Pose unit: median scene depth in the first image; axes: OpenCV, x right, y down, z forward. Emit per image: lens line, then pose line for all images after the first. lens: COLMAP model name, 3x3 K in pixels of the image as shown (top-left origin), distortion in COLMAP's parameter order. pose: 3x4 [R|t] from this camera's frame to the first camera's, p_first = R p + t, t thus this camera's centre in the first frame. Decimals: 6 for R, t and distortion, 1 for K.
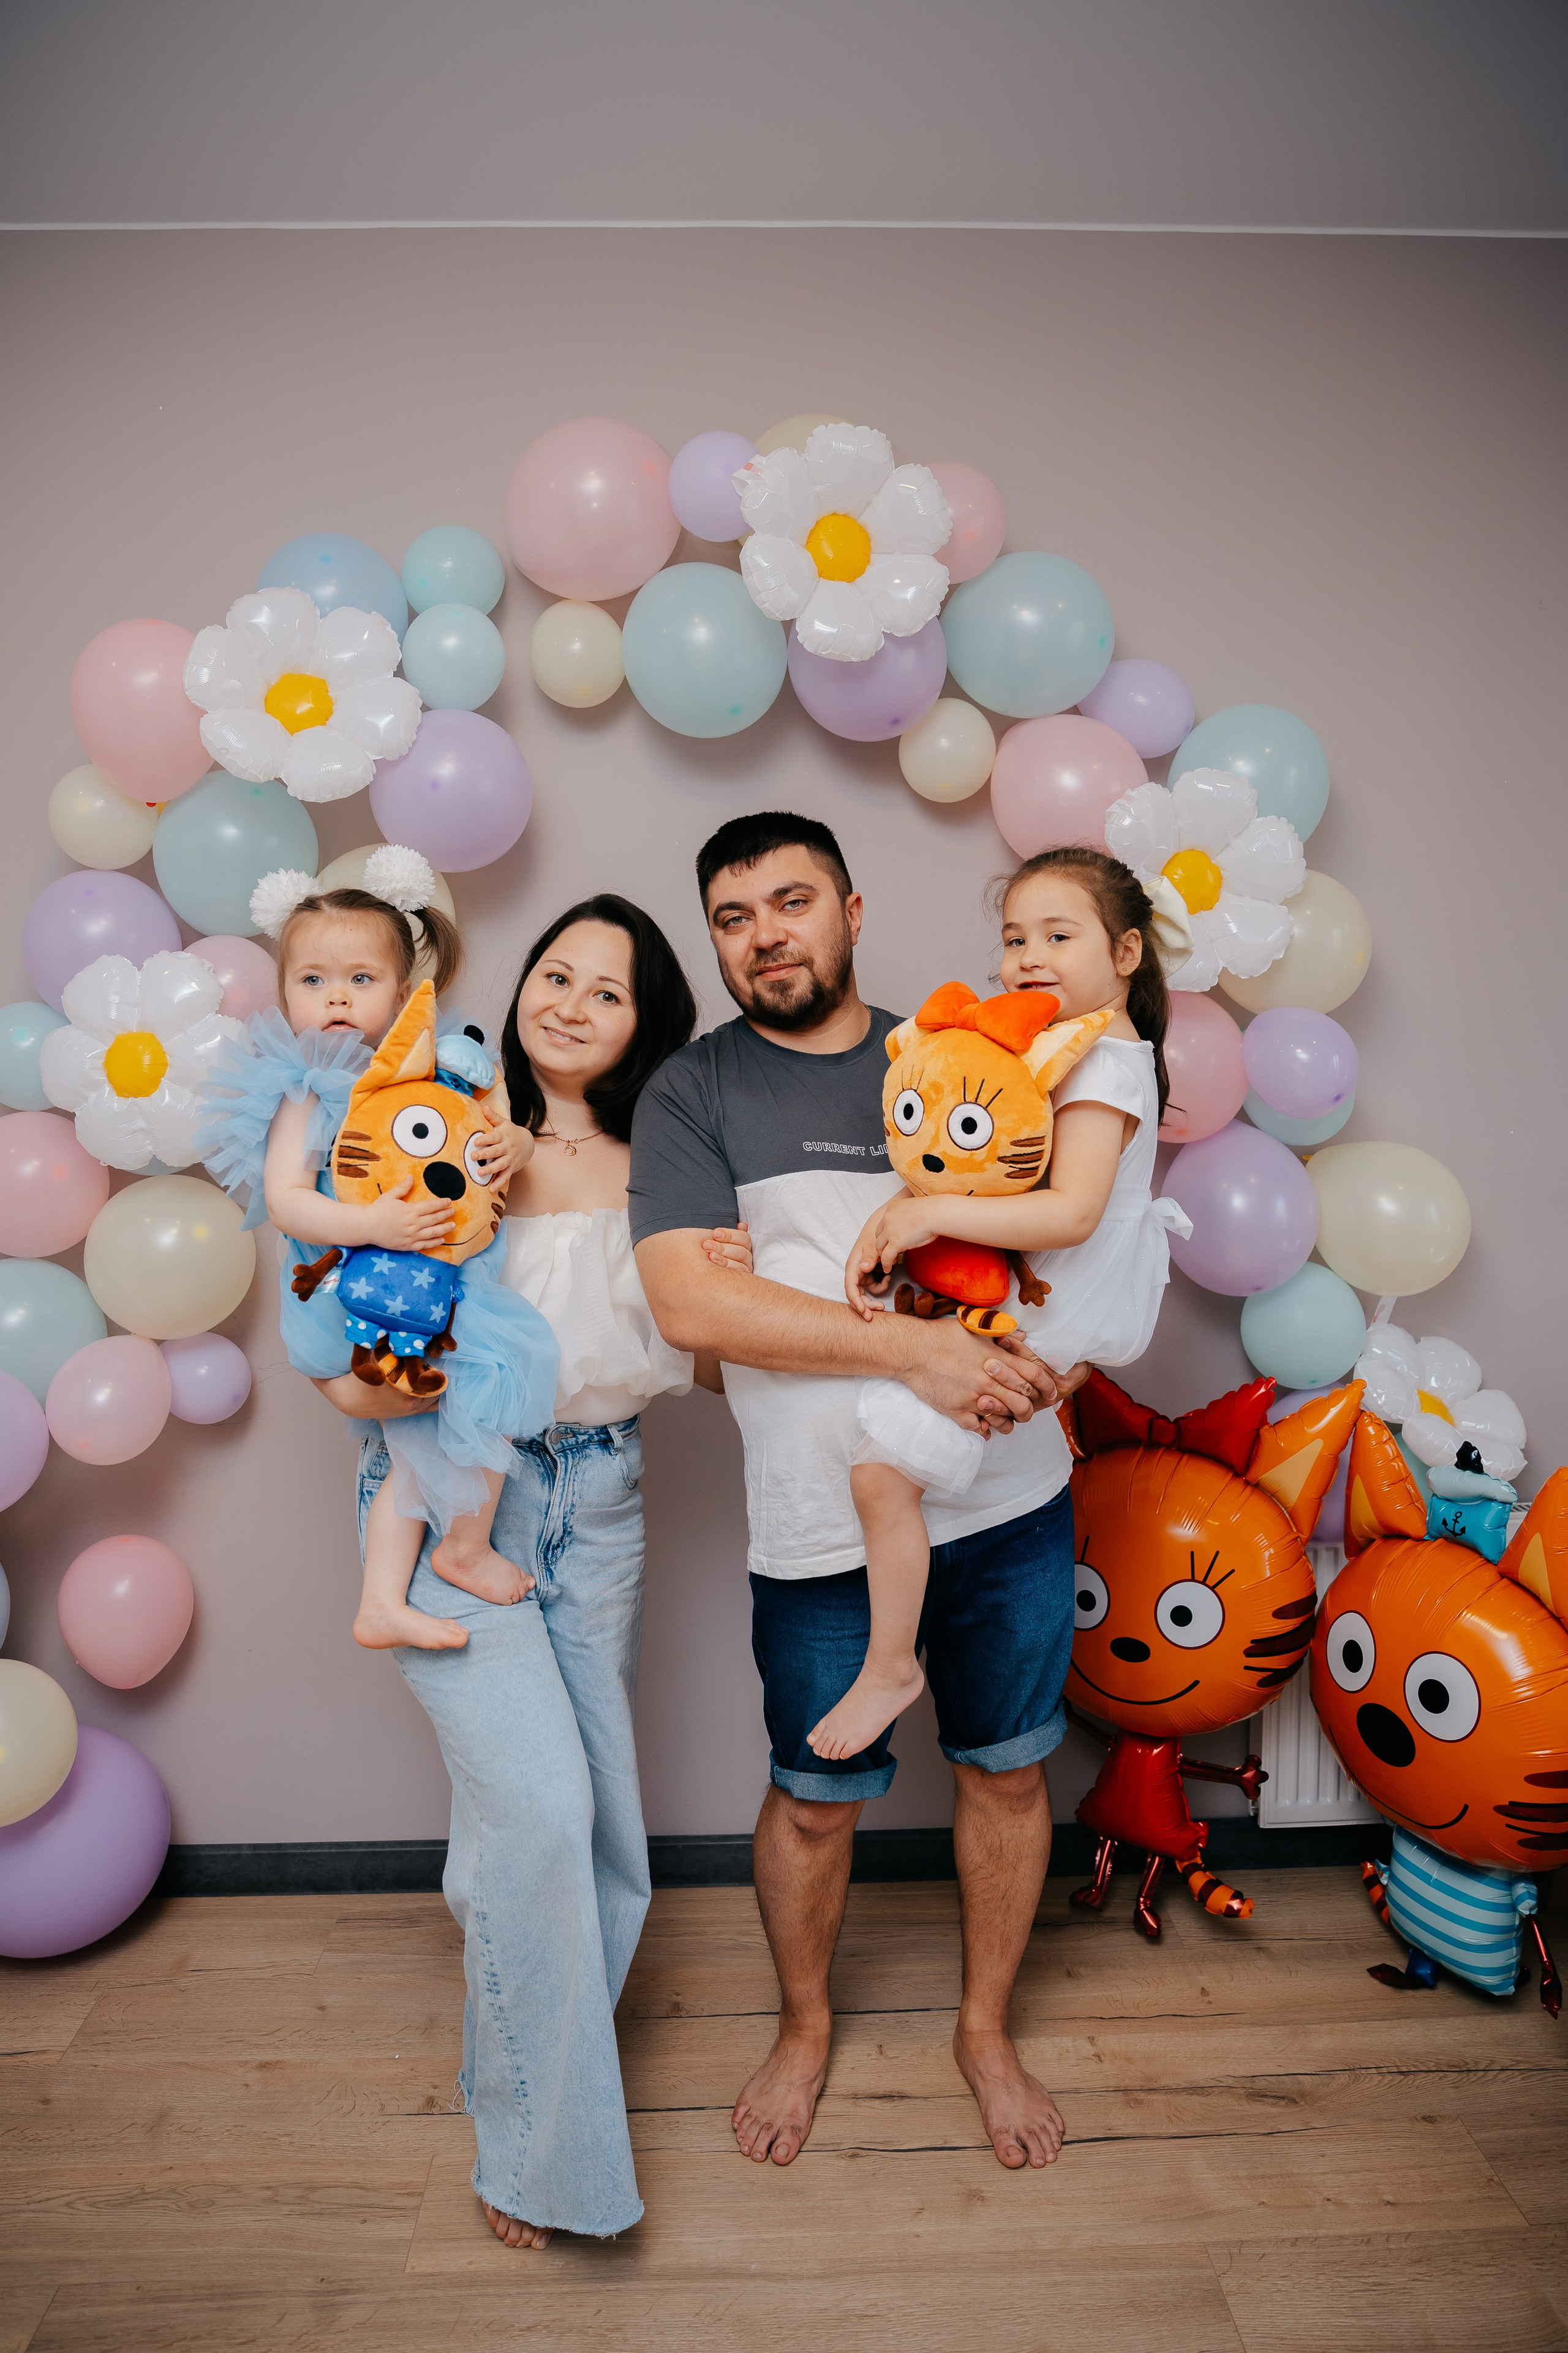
lens RADIAL K [[1580.0, 0, 784.0], [0, 1580.0, 1176.5], [0, 0, 1]] dist [-0.101192, 0.069385]
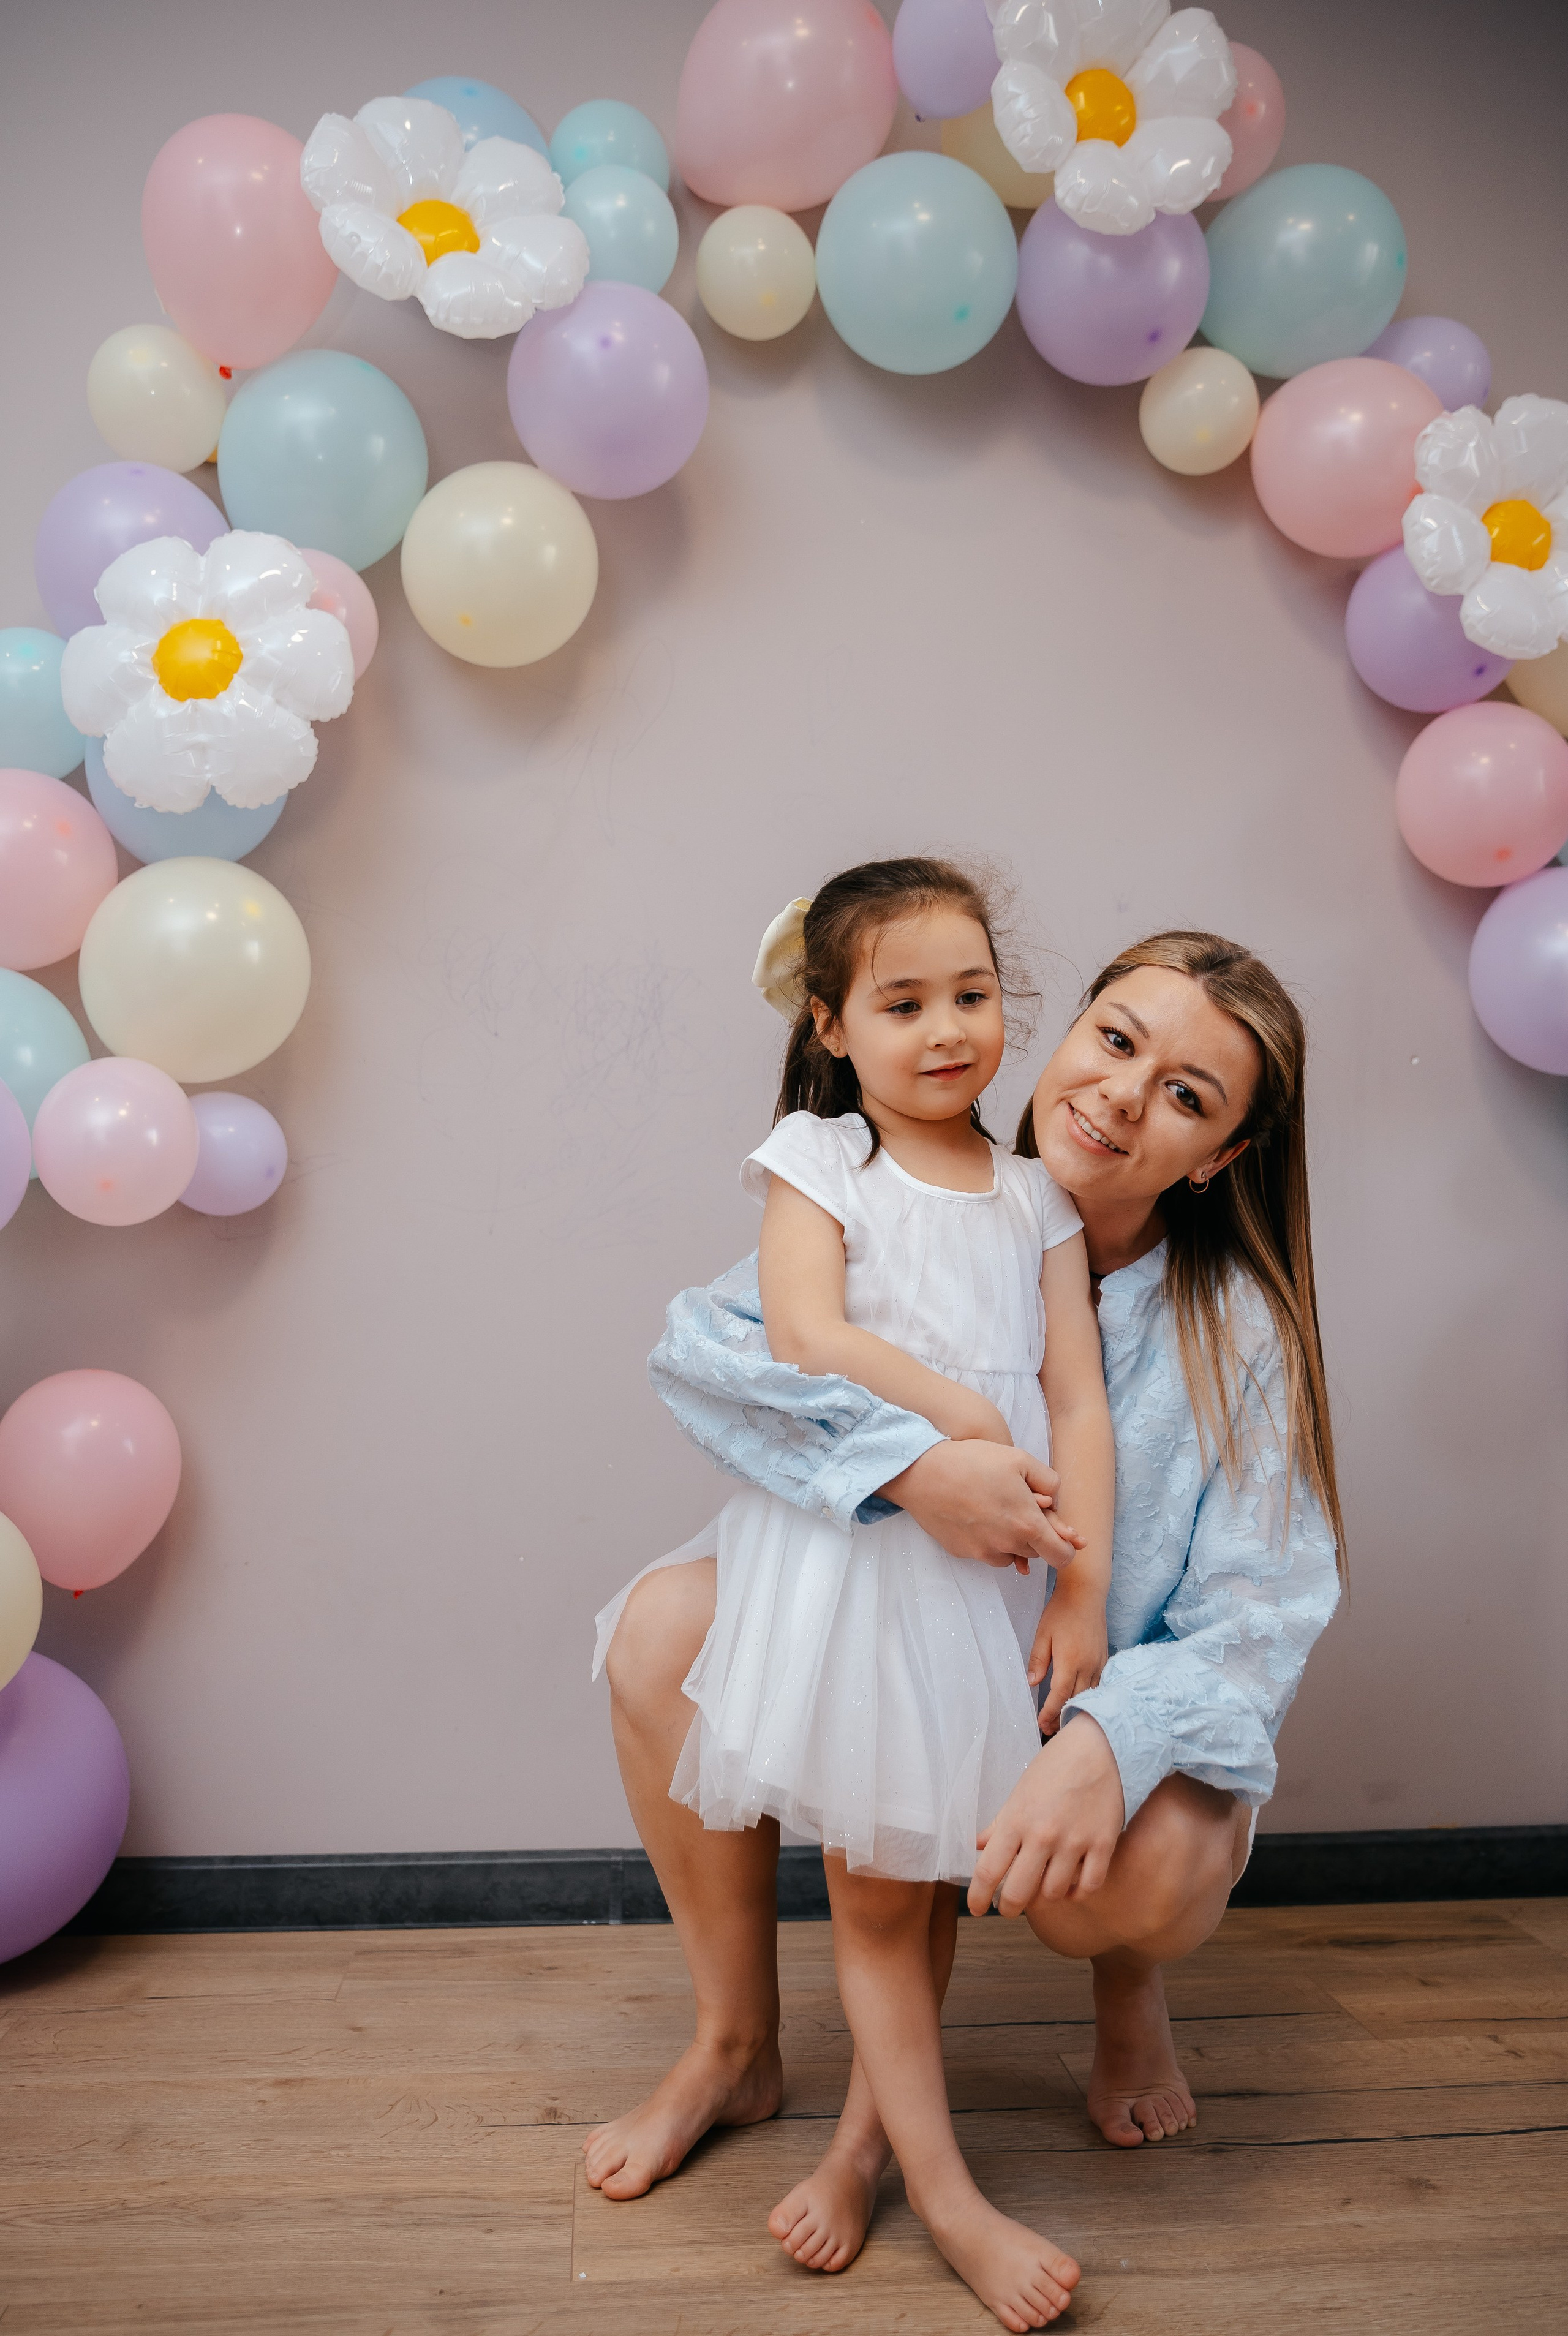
lens RADIAL K [[1797.7, 0, 785.1], [0, 1797.7, 1233.4], [0, 0, 1]] dist [-0.067257, 0.055350]
pose [[0.998176, 0.018660, 0.057418, -0.181529], [-0.009179, 0.986886, -0.161160, 0.352991], [-0.059672, 0.160339, 0.985257, 0.184652]]
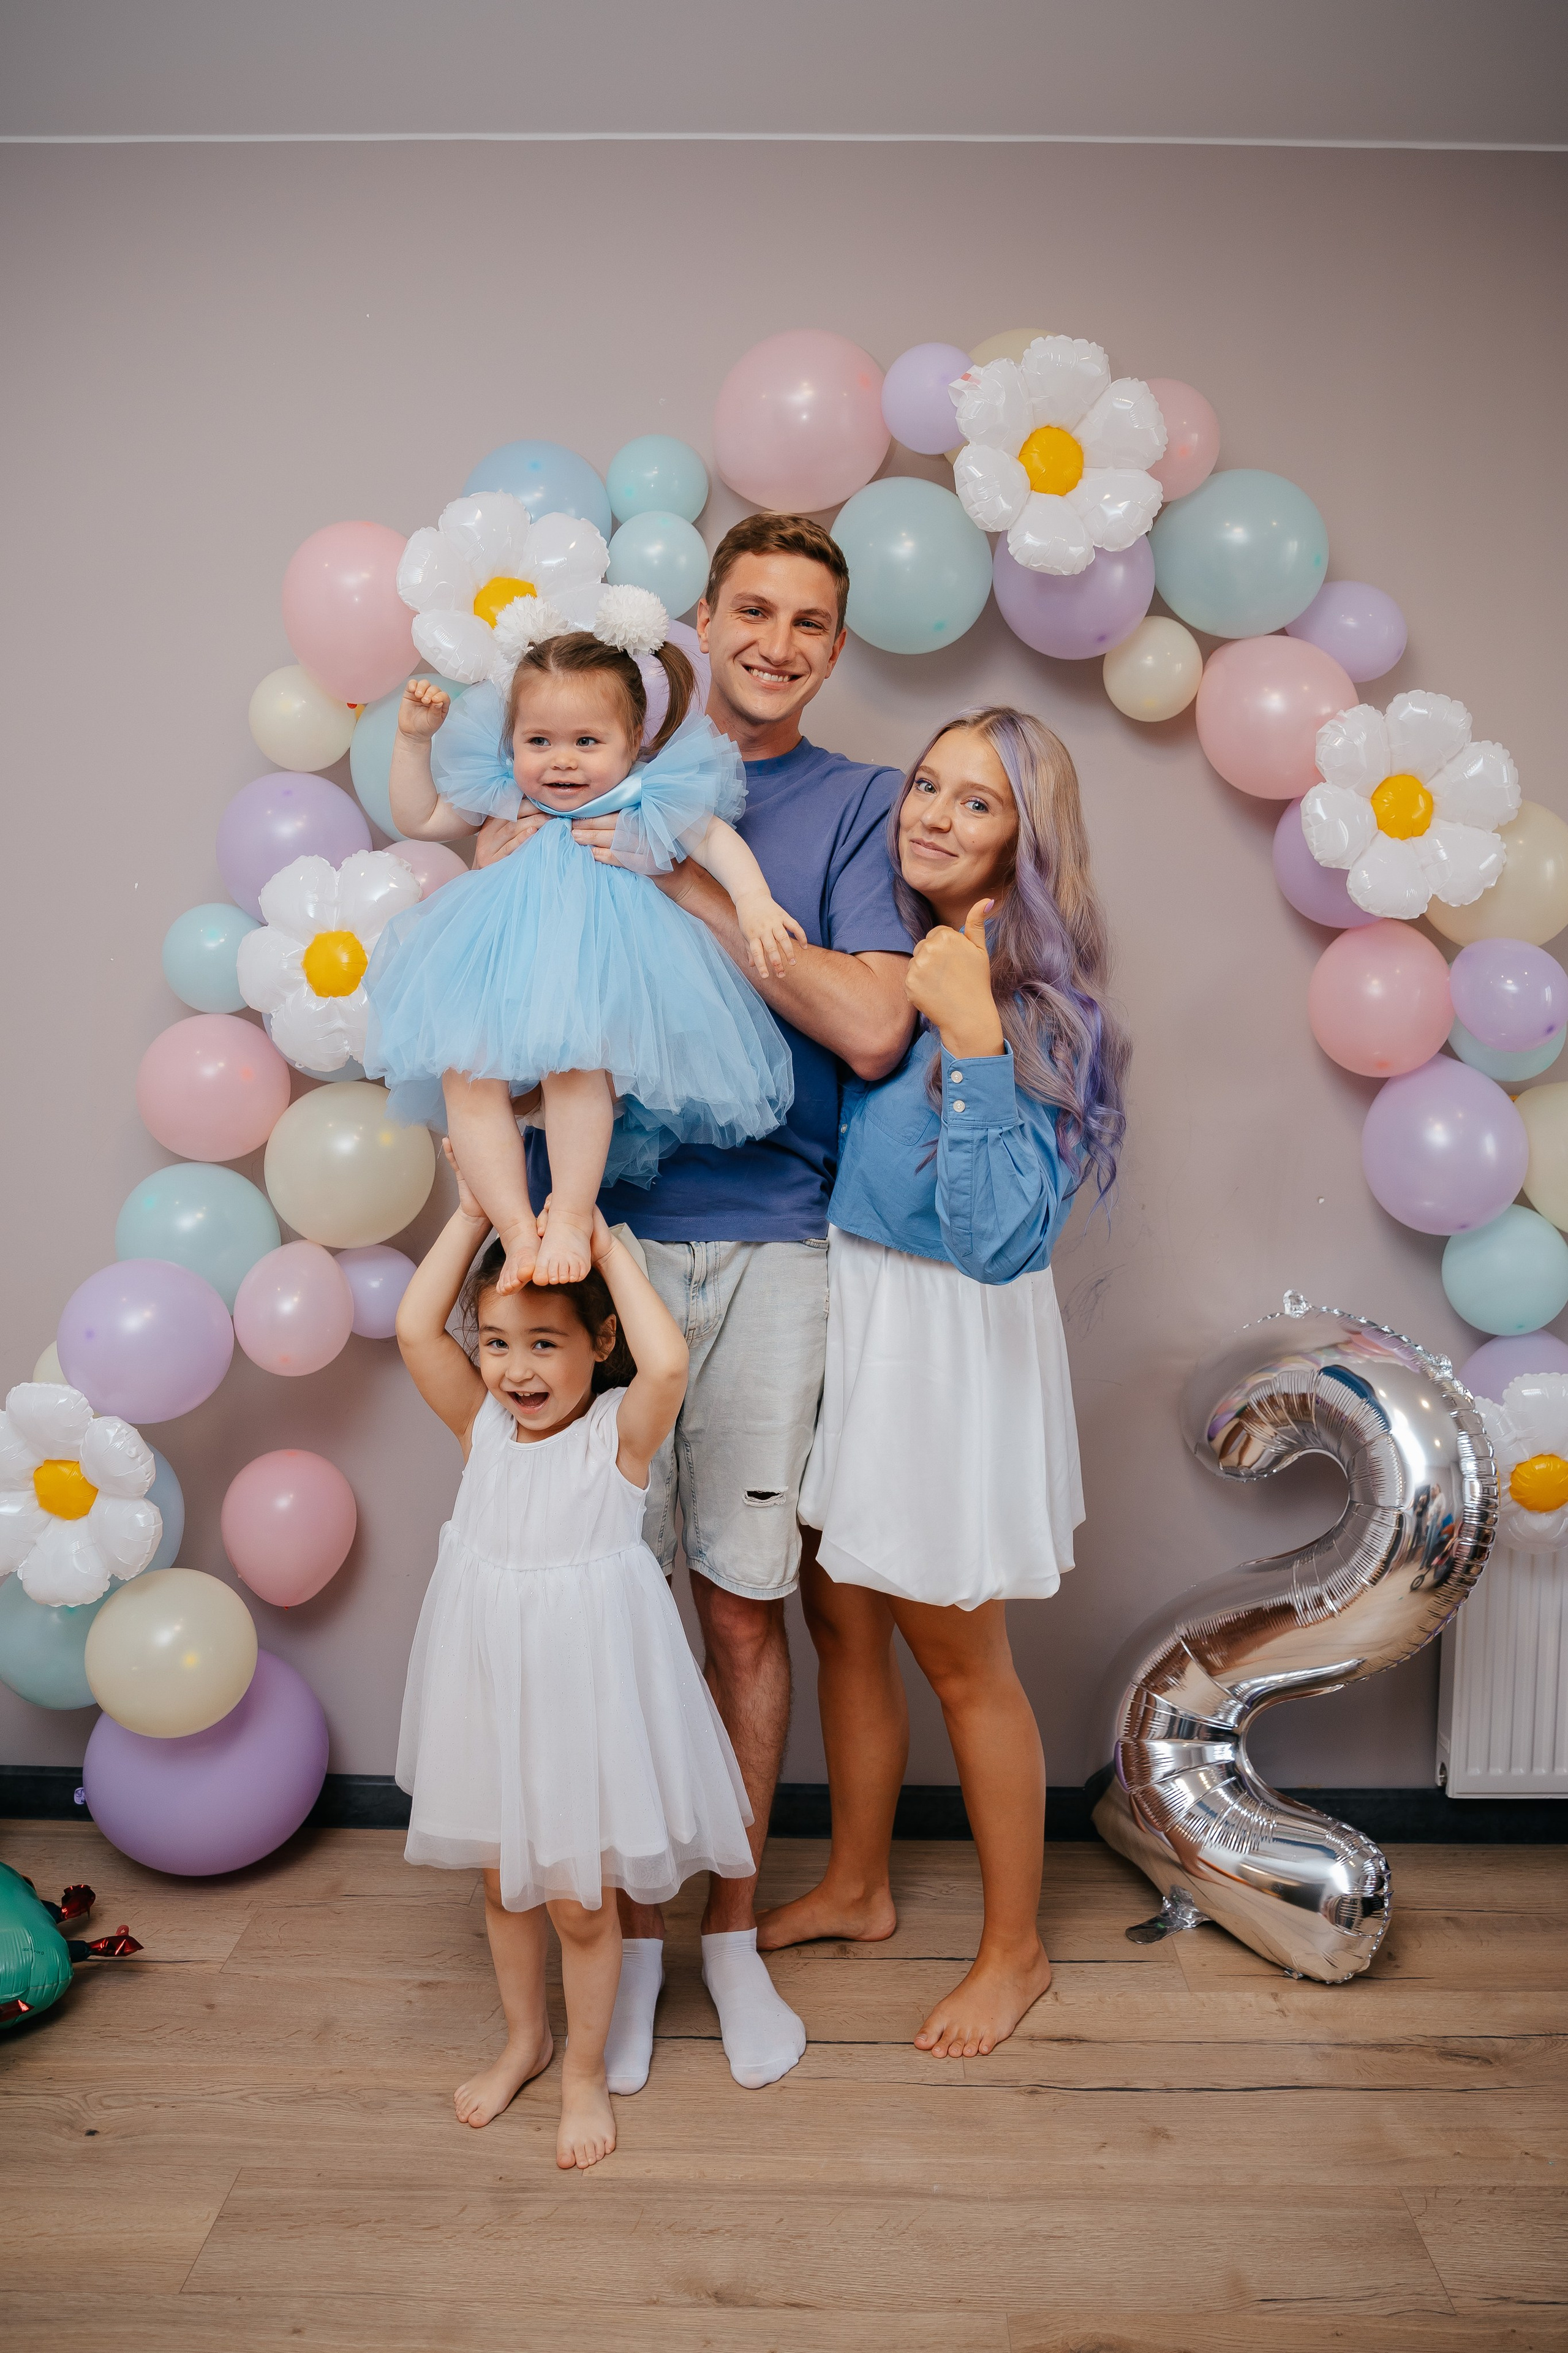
lens RADIAL K [[1712.6, 0, 827.8], [0, 1712.6, 1131.5], [0, 0, 1]] dist [-0.101531, 0.070816]
pose [[0.998781, 0.026004, -0.041963, -0.053296], [-0.026836, 0.999452, -0.019394, 0.049303], [0.041435, 0.020497, 0.998931, -0.073012]]
